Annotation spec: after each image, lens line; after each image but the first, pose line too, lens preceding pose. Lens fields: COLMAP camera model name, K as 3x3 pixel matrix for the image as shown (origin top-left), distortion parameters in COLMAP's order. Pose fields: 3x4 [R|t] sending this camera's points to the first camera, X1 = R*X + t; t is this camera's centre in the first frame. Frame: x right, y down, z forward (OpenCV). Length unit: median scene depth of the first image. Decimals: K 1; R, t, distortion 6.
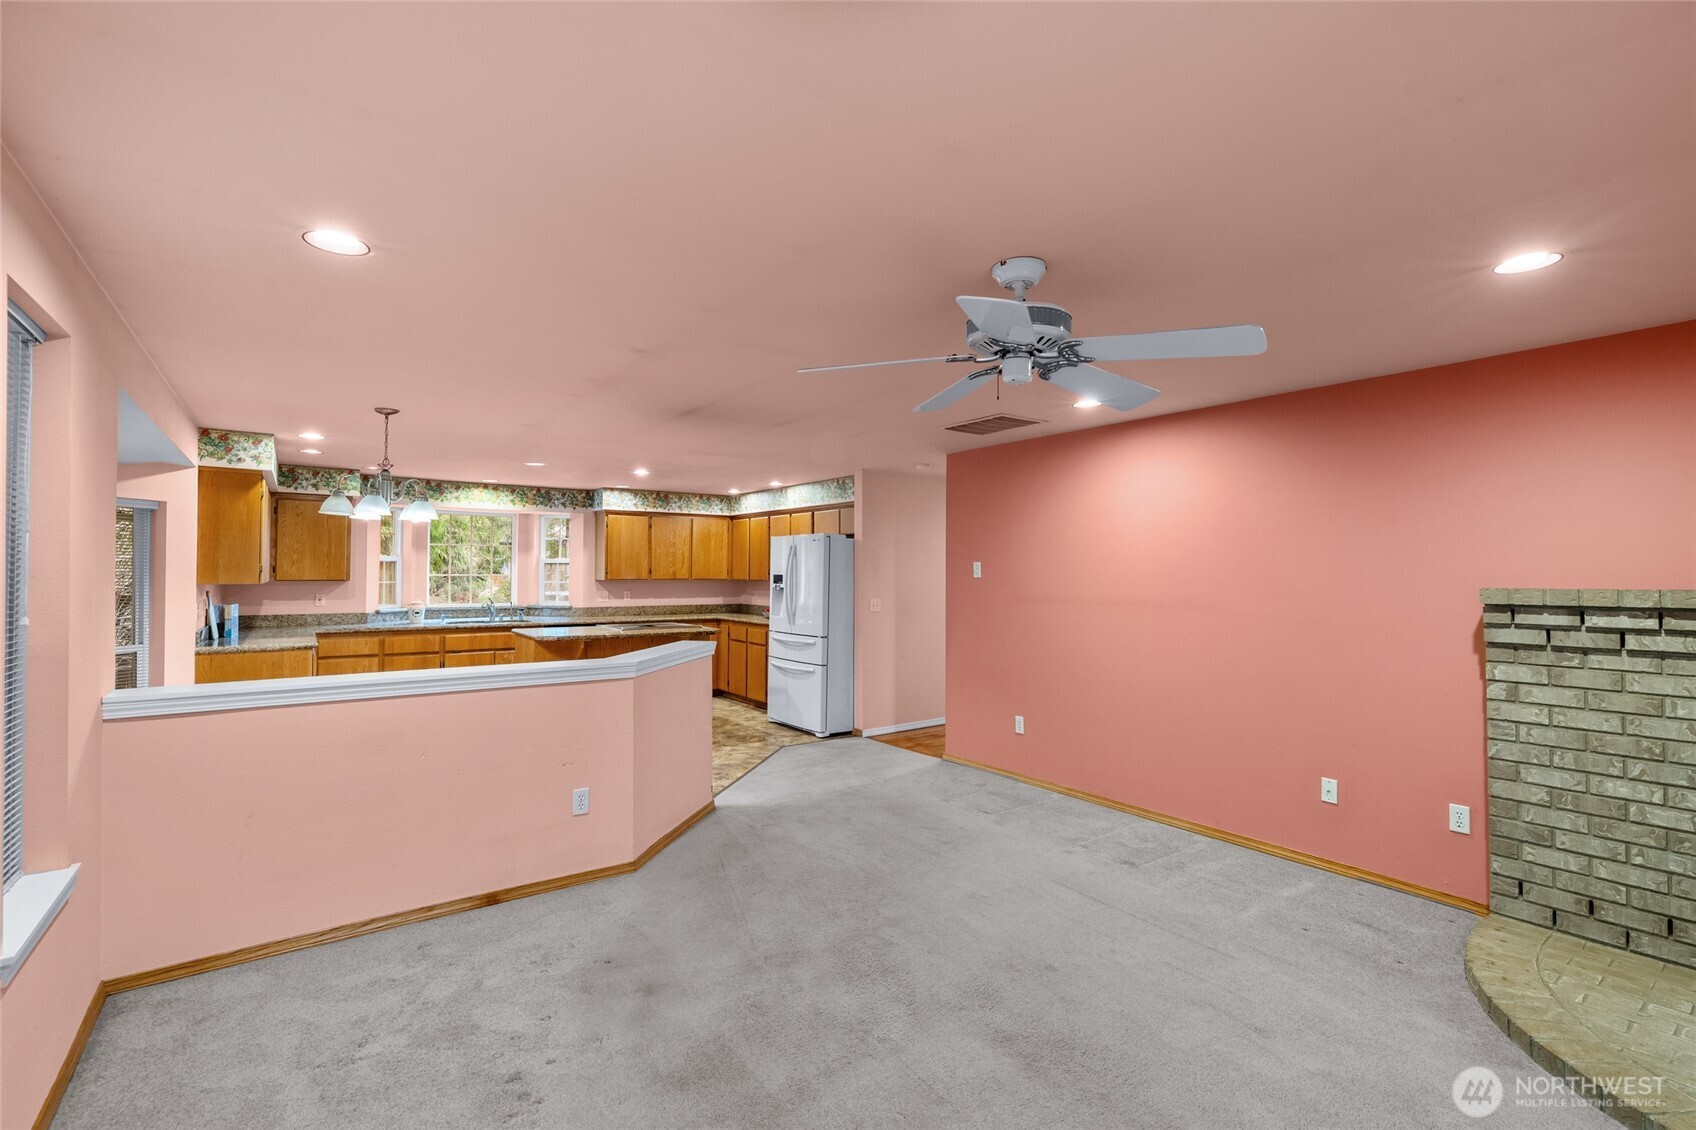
lens RADIAL K [[747.7, 0, 844.8], [0, 747.7, 561.7], [0, 0, 1]] dist [-0.003721, 0.002081]
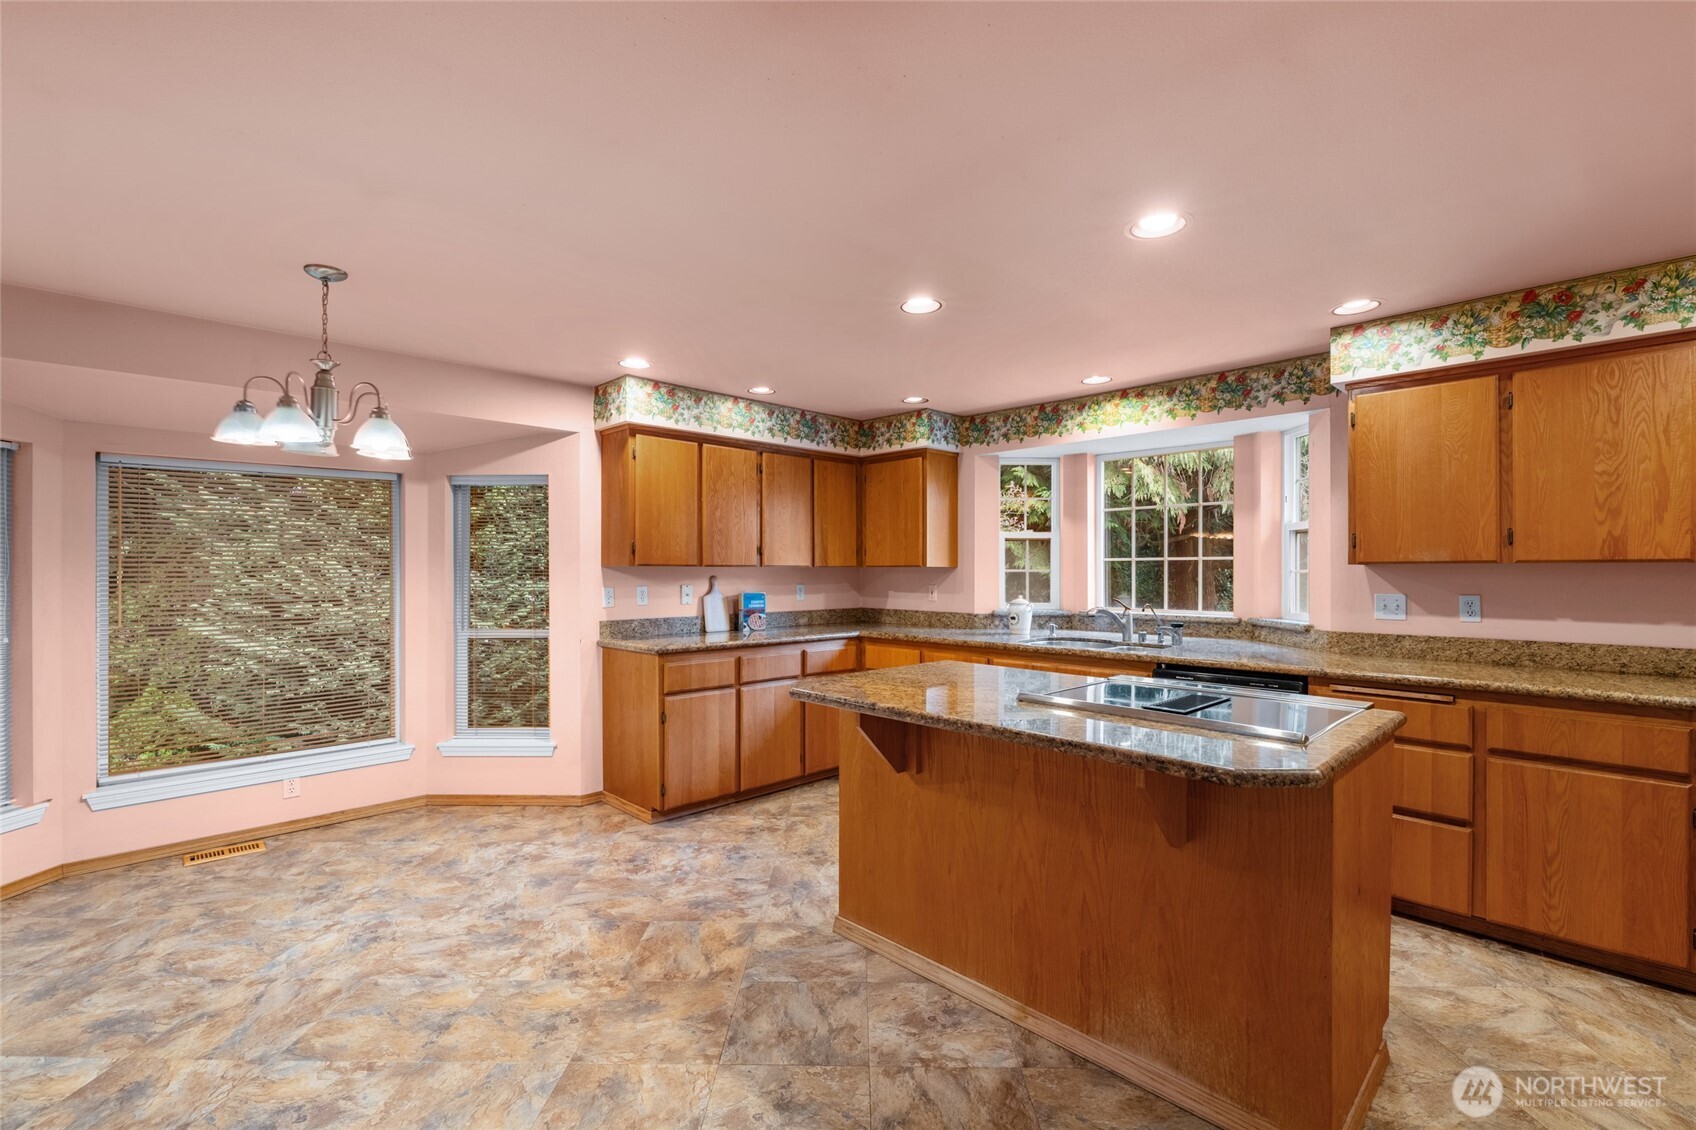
lens RADIAL K [[747.7, 0, 859.1], [0, 747.7, 569.4], [0, 0, 1]] dist [-0.003721, 0.002081]
pose [[0.152558, -0.005823, -0.988277, 0.026814], [0.014965, 0.999882, -0.003581, 0.025542], [0.988181, -0.014244, 0.152627, 0.715270]]
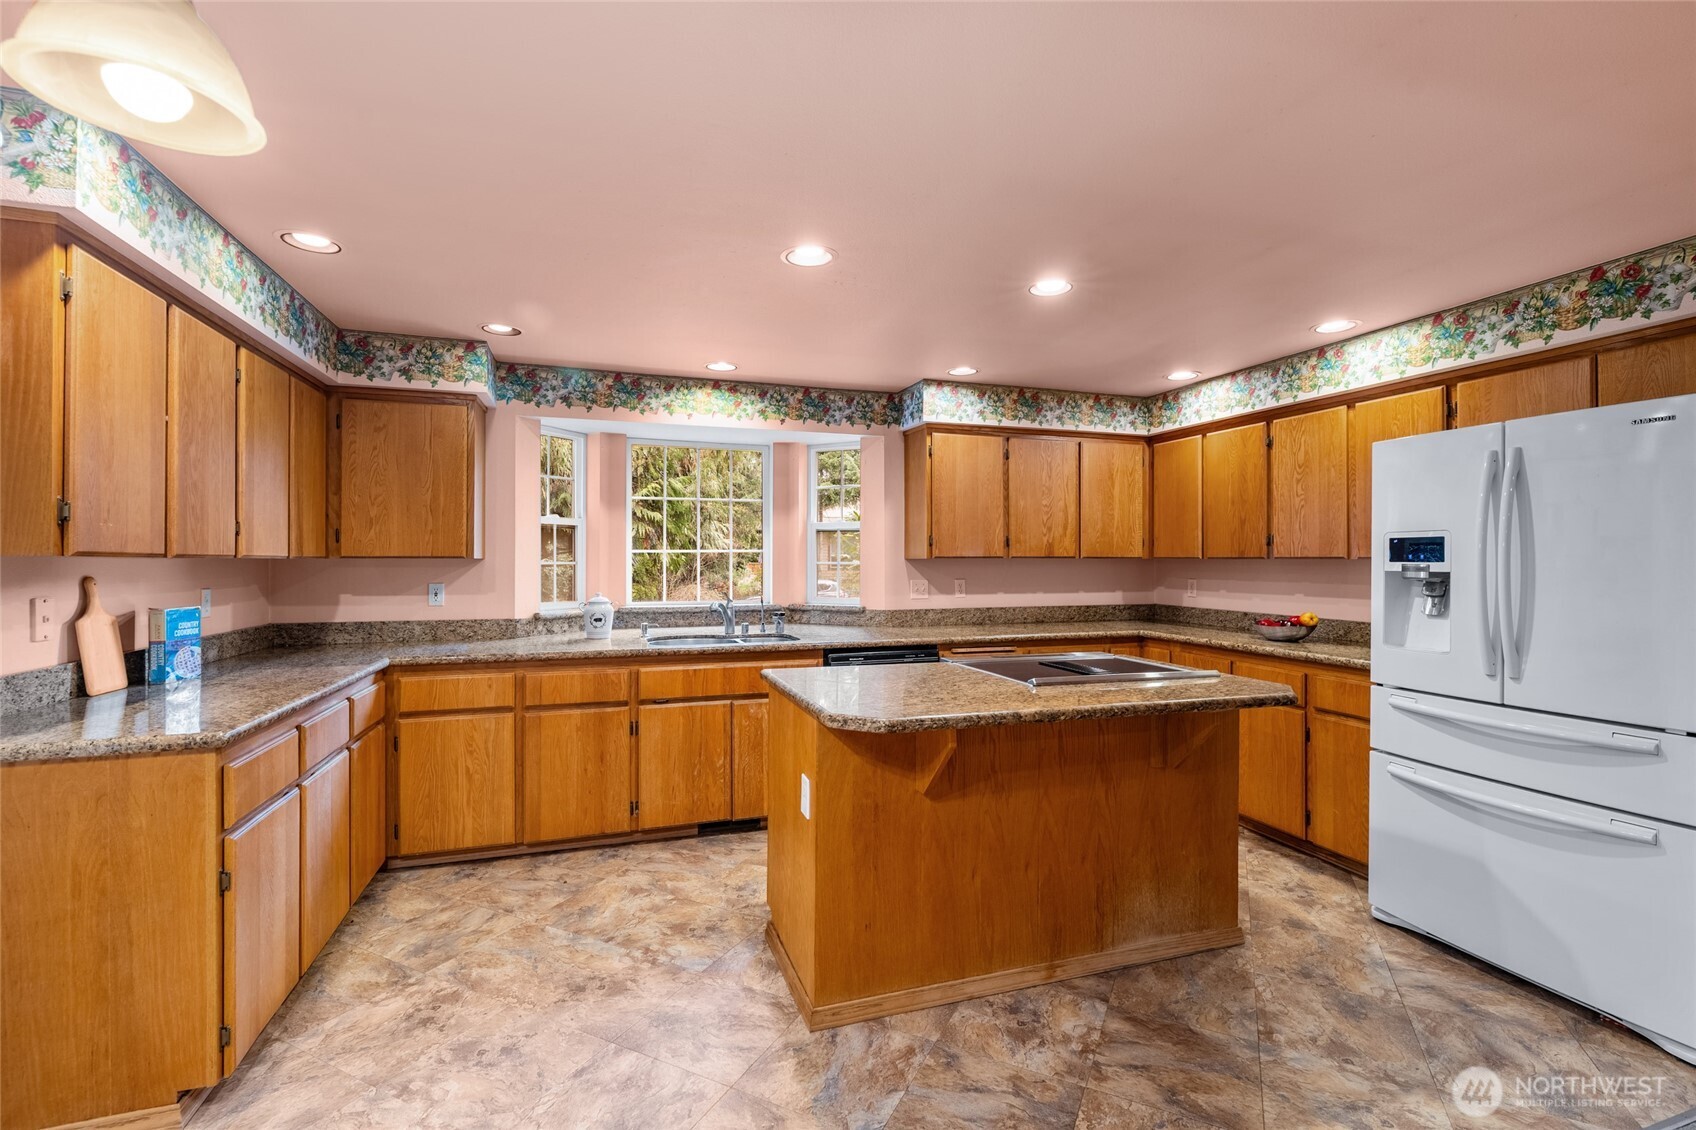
lens RADIAL K [[747.7, 0, 855.0], [0, 747.7, 561.3], [0, 0, 1]] dist [-0.003721, 0.002081]
pose [[0.954199, -0.004010, -0.299147, -0.221553], [0.008512, 0.999869, 0.013750, 0.019554], [0.299053, -0.015666, 0.954108, 0.506253]]
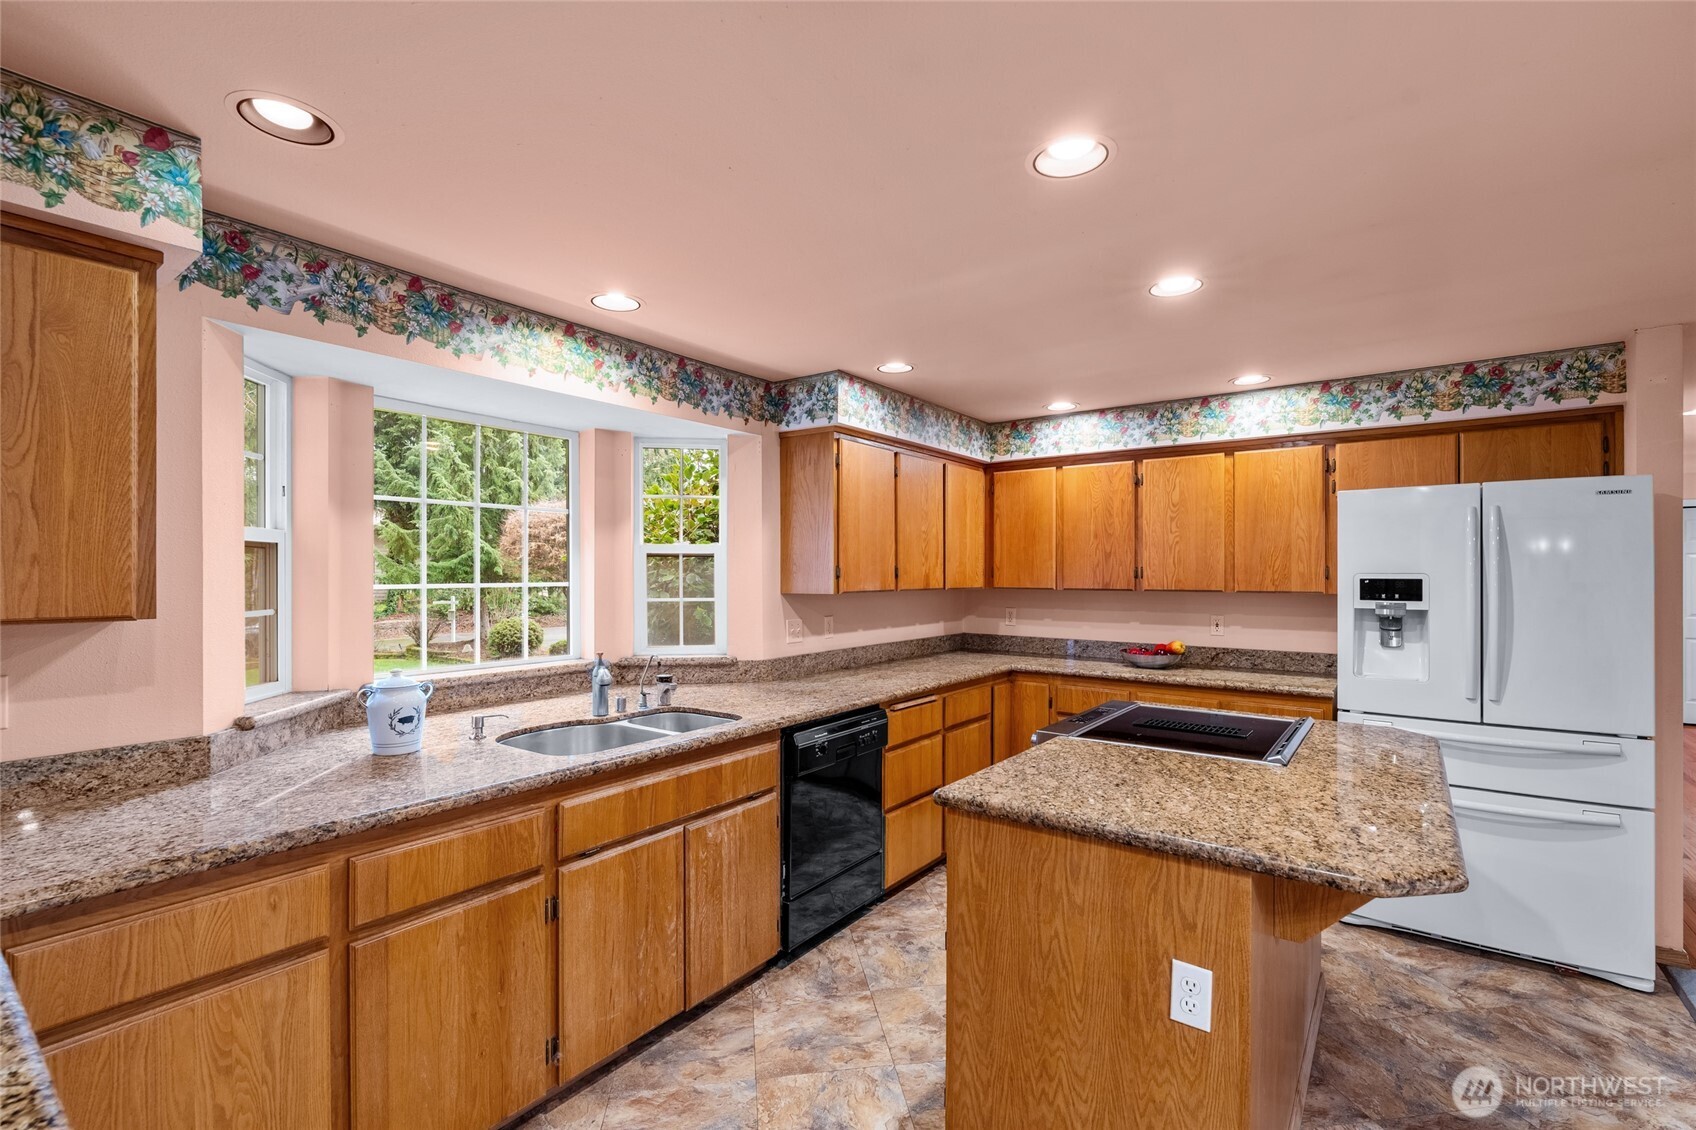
lens RADIAL K [[747.7, 0, 845.4], [0, 747.7, 579.5], [0, 0, 1]] dist [-0.003721, 0.002081]
pose [[0.956731, -0.007654, 0.290874, -0.454698], [0.001175, 0.999747, 0.022441, 0.007130], [-0.290972, -0.021129, 0.956498, 0.621017]]
